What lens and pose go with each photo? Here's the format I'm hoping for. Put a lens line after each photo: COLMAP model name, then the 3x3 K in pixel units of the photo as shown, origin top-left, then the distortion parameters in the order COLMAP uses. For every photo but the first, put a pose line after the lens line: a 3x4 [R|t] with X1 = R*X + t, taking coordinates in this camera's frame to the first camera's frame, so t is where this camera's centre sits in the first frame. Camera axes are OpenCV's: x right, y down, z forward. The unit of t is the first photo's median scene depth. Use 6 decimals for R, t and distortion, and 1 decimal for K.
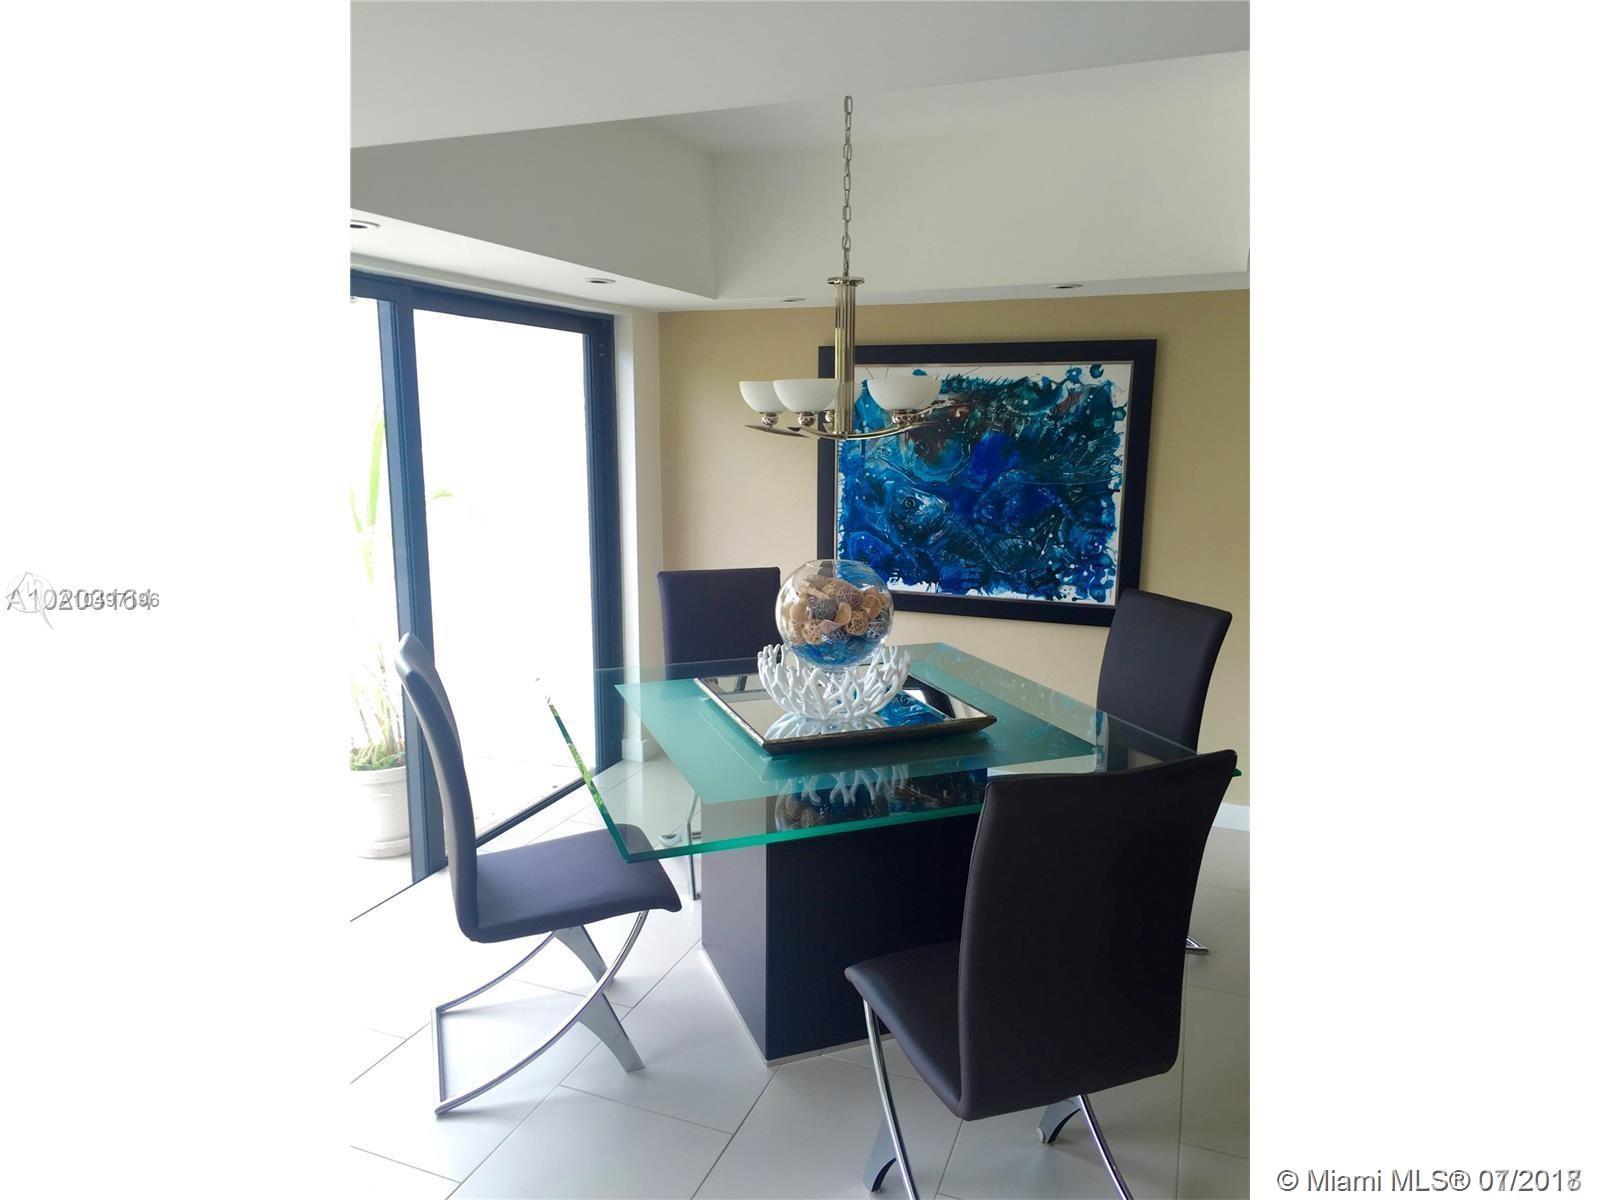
lens RADIAL K [[1036.9, 0, 800.0], [0, 1036.9, 600.0], [0, 0, 1]] dist [0.036476, -0.000266]
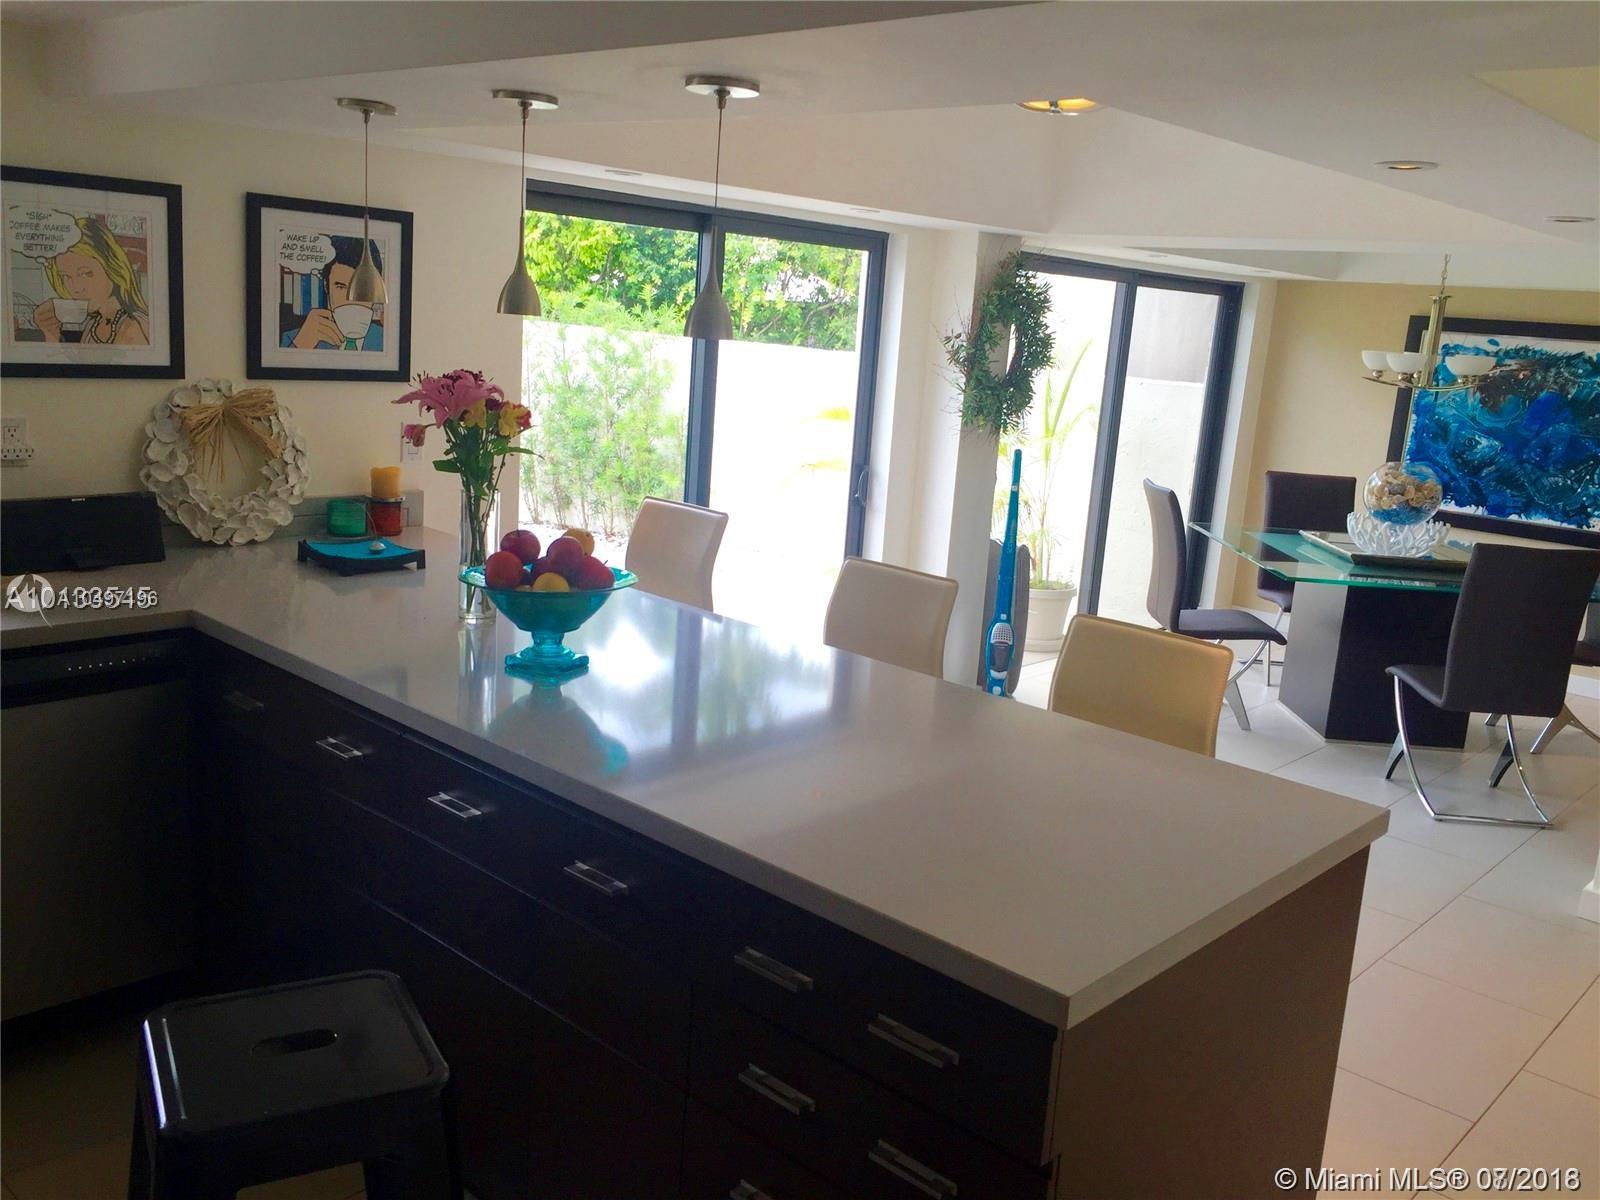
lens RADIAL K [[1379.4, 0, 796.6], [0, 1379.4, 589.8], [0, 0, 1]] dist [0.061061, -0.070759]
pose [[0.930883, 0.133277, -0.340139, -0.059176], [-0.128844, 0.991022, 0.035699, 0.136257], [0.341843, 0.010594, 0.939697, -0.921124]]
